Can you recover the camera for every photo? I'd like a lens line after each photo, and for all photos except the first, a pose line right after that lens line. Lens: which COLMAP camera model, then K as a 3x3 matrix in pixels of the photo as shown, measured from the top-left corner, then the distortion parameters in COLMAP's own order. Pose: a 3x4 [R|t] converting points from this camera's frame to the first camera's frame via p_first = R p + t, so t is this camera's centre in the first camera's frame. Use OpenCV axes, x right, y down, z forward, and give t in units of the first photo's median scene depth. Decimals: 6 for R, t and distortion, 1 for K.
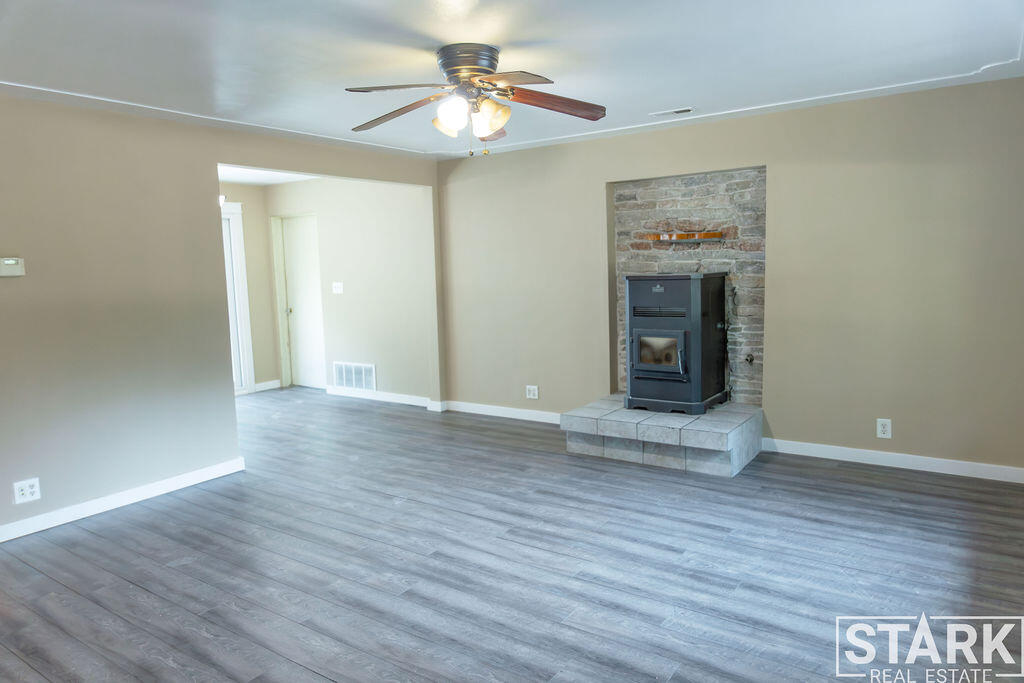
lens RADIAL K [[684.5, 0, 508.9], [0, 684.5, 340.2], [0, 0, 1]] dist [-0.002351, -0.002410]
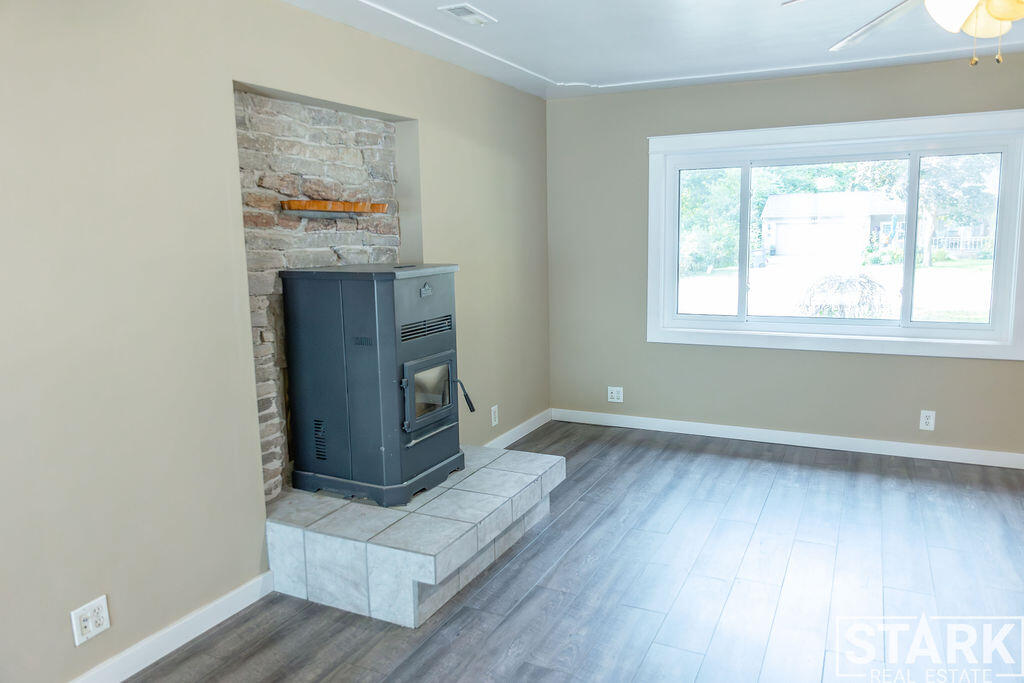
lens RADIAL K [[717.0, 0, 511.8], [0, 717.0, 339.6], [0, 0, 1]] dist [-0.011843, 0.000227]
pose [[-0.148382, -0.114991, 0.982222, -0.563927], [0.138610, 0.980994, 0.135787, -0.141891], [-0.979168, 0.156294, -0.129623, 1.327564]]
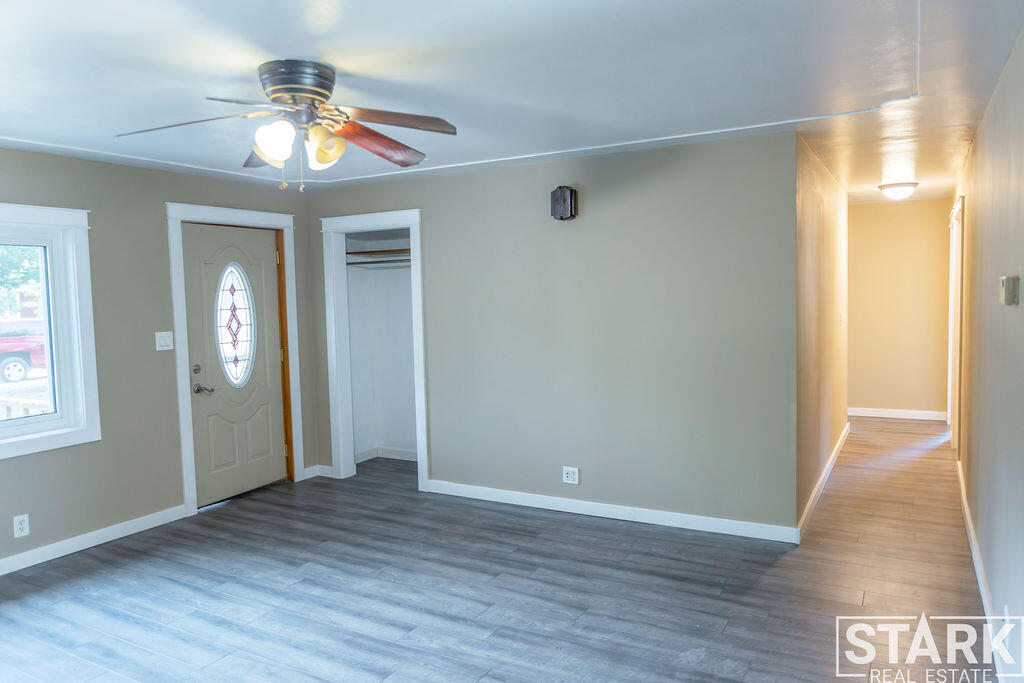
lens RADIAL K [[717.0, 0, 515.6], [0, 717.0, 341.7], [0, 0, 1]] dist [-0.011843, 0.000227]
pose [[-0.993141, 0.056702, -0.102250, -0.179067], [0.036883, 0.981815, 0.186225, -0.205286], [0.110950, 0.181177, -0.977172, 1.614632]]
